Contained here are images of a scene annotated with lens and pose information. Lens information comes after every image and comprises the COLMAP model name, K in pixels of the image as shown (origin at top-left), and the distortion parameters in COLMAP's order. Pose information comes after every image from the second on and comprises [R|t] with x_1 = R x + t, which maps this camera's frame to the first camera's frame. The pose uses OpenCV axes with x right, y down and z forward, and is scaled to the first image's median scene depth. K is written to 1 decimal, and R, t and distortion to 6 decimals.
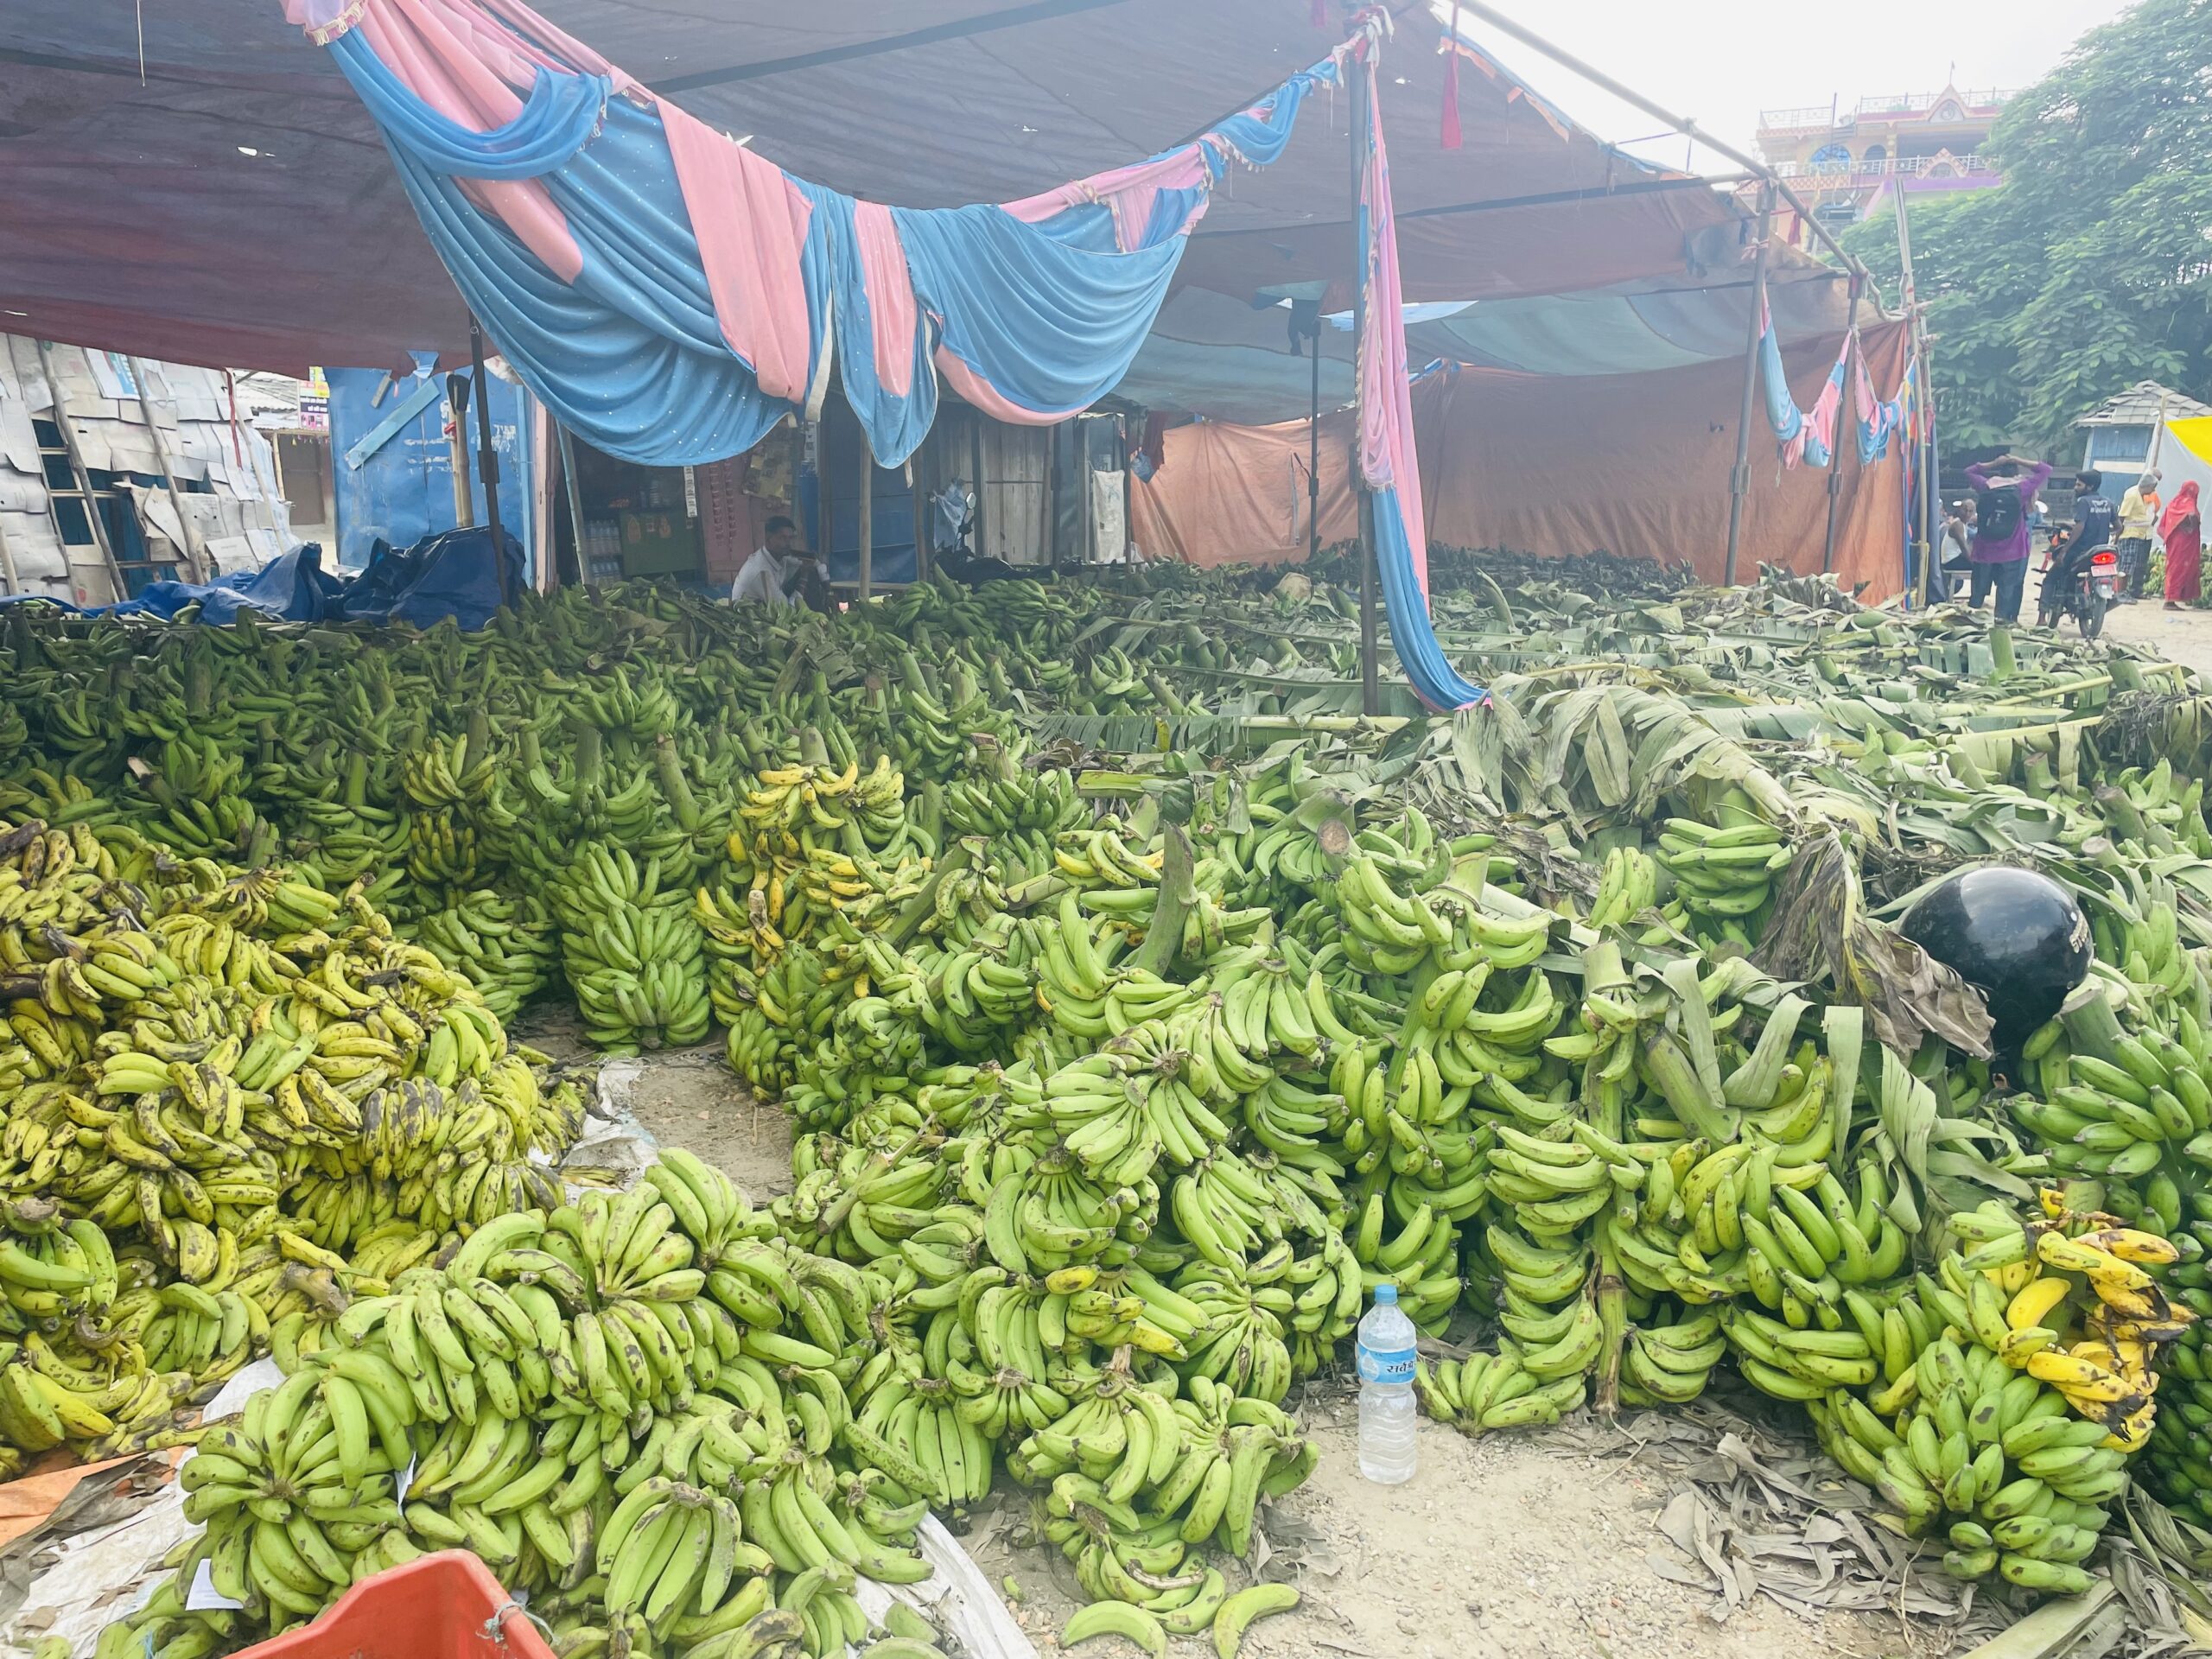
lens RADIAL K [[1662.5, 0, 1104.9], [0, 1662.5, 836.8], [0, 0, 1]] dist [0.090411, -0.115438]
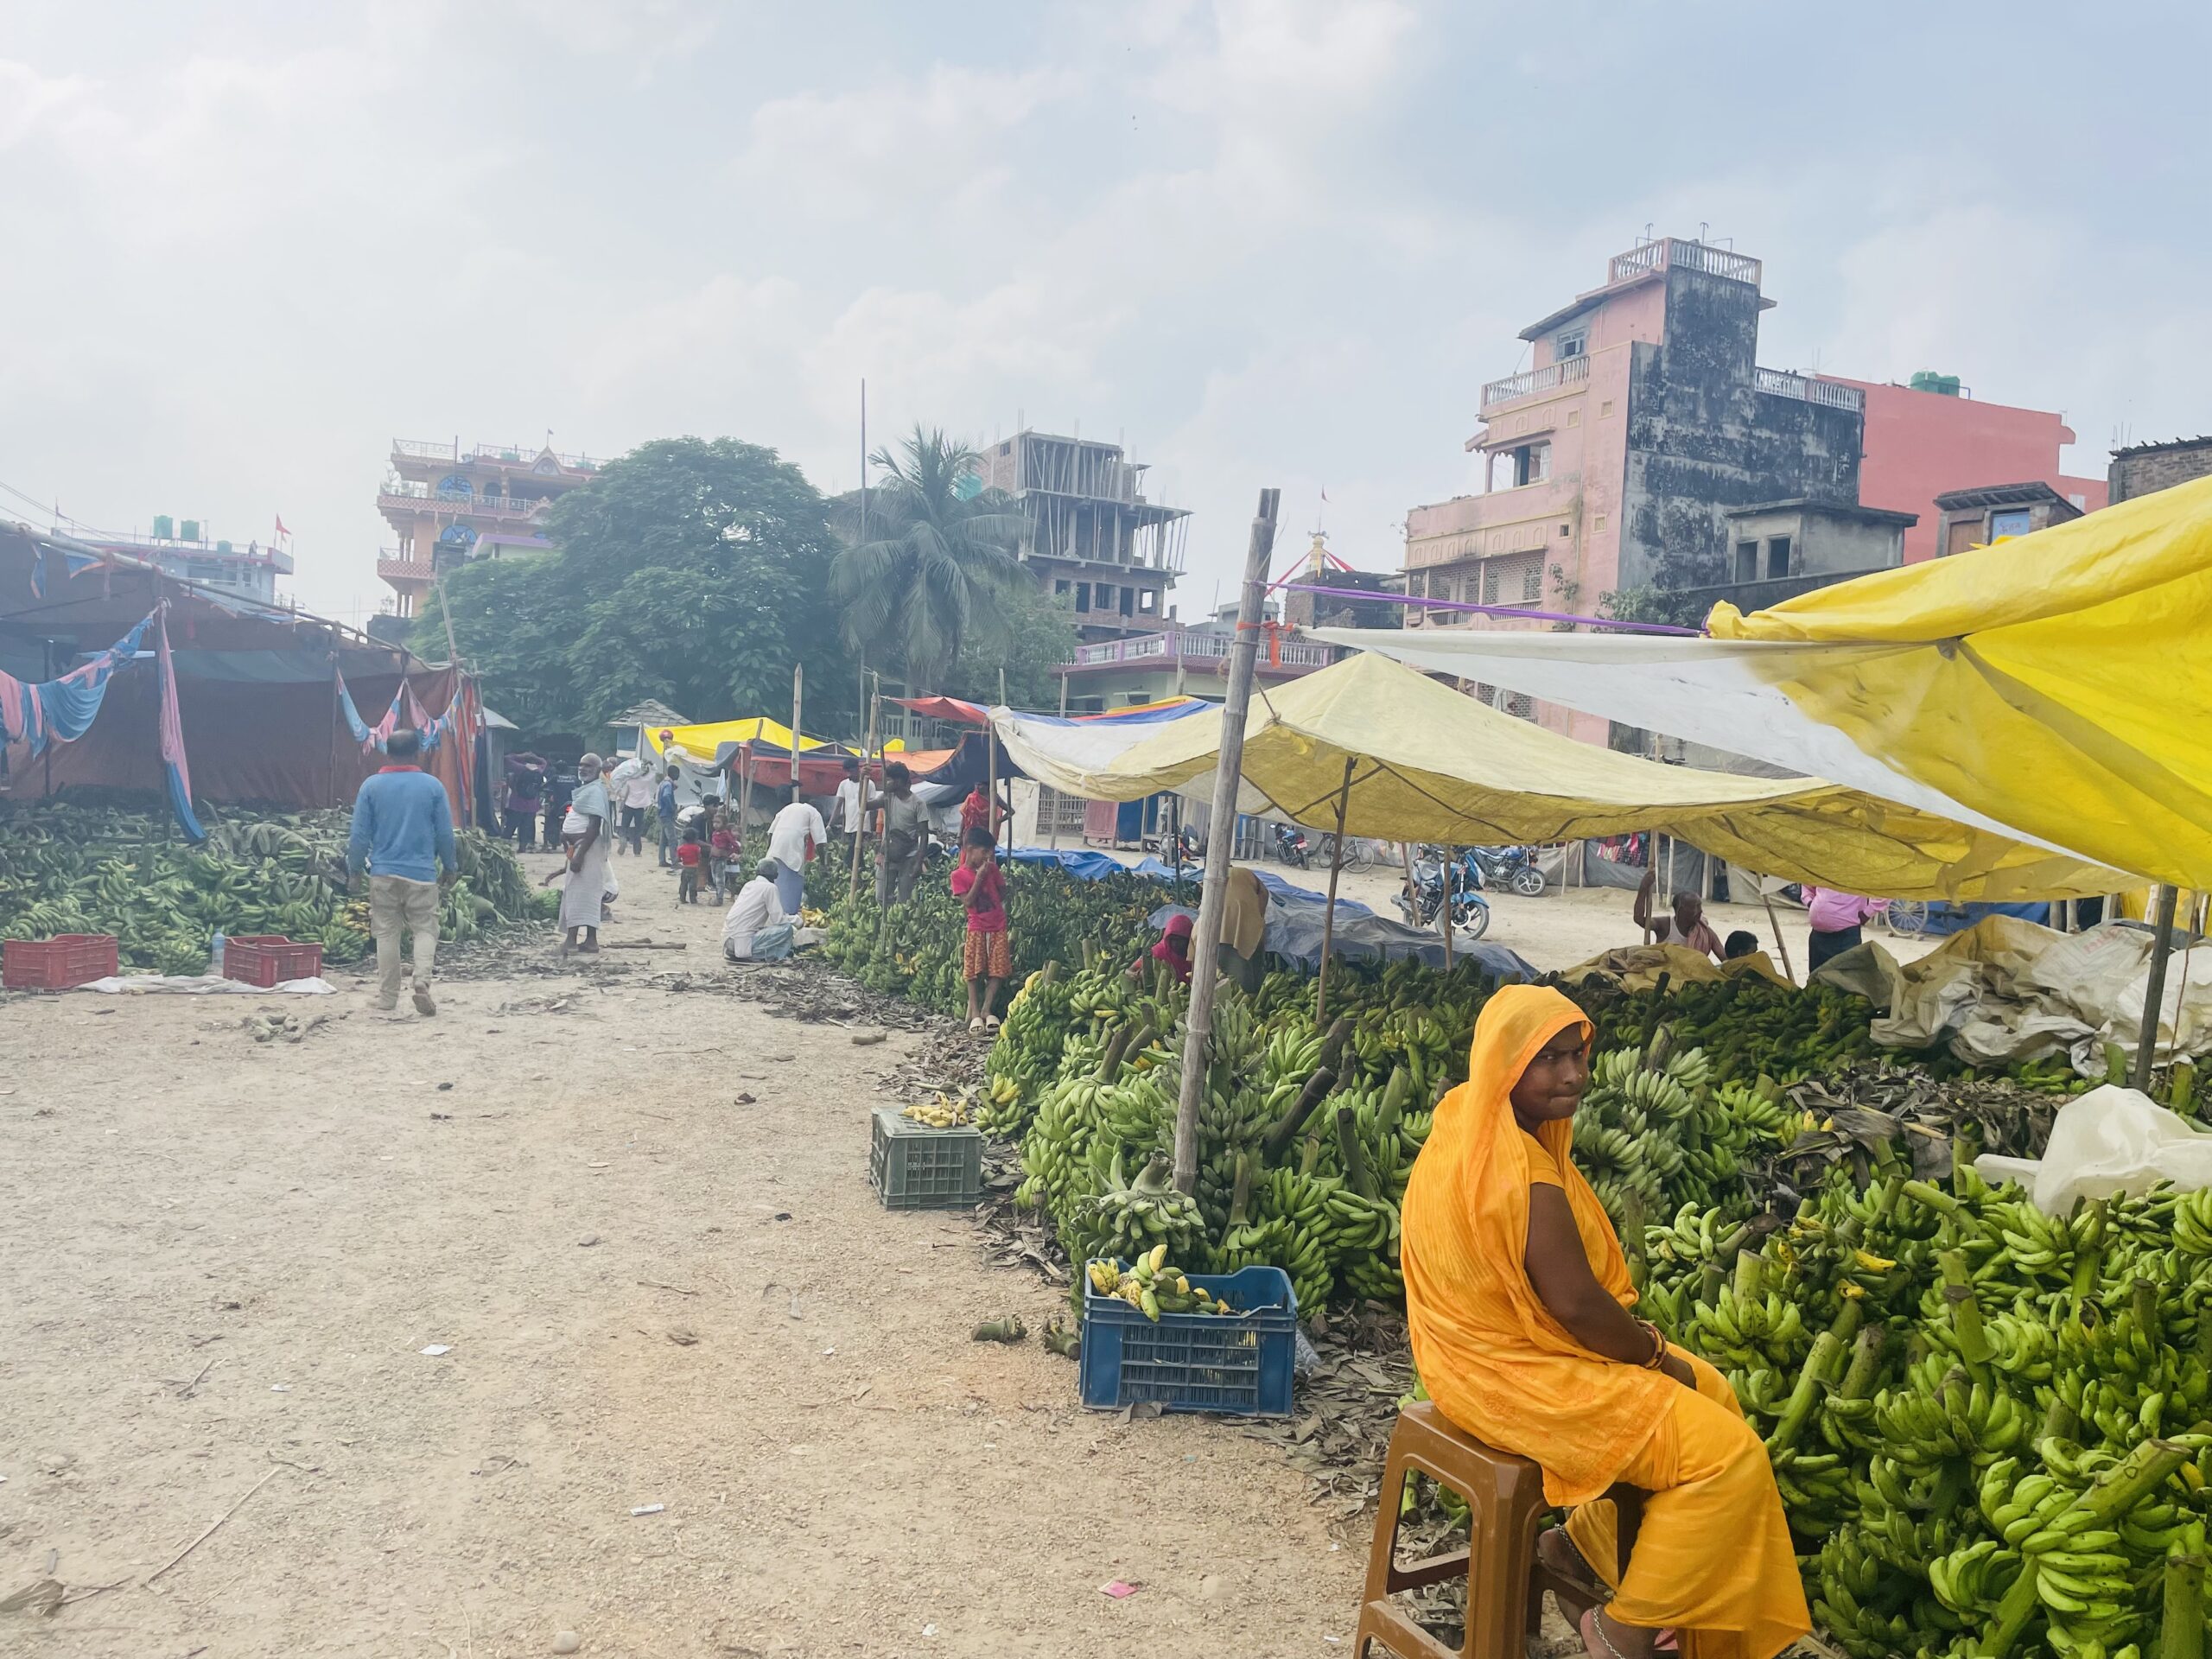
lens RADIAL K [[1662.5, 0, 1121.5], [0, 1662.5, 831.8], [0, 0, 1]] dist [0.090411, -0.115438]
pose [[0.730028, 0.006629, 0.683385, -0.693897], [0.099518, 0.988263, -0.115897, 0.441483], [-0.676132, 0.152617, 0.720800, -2.379778]]
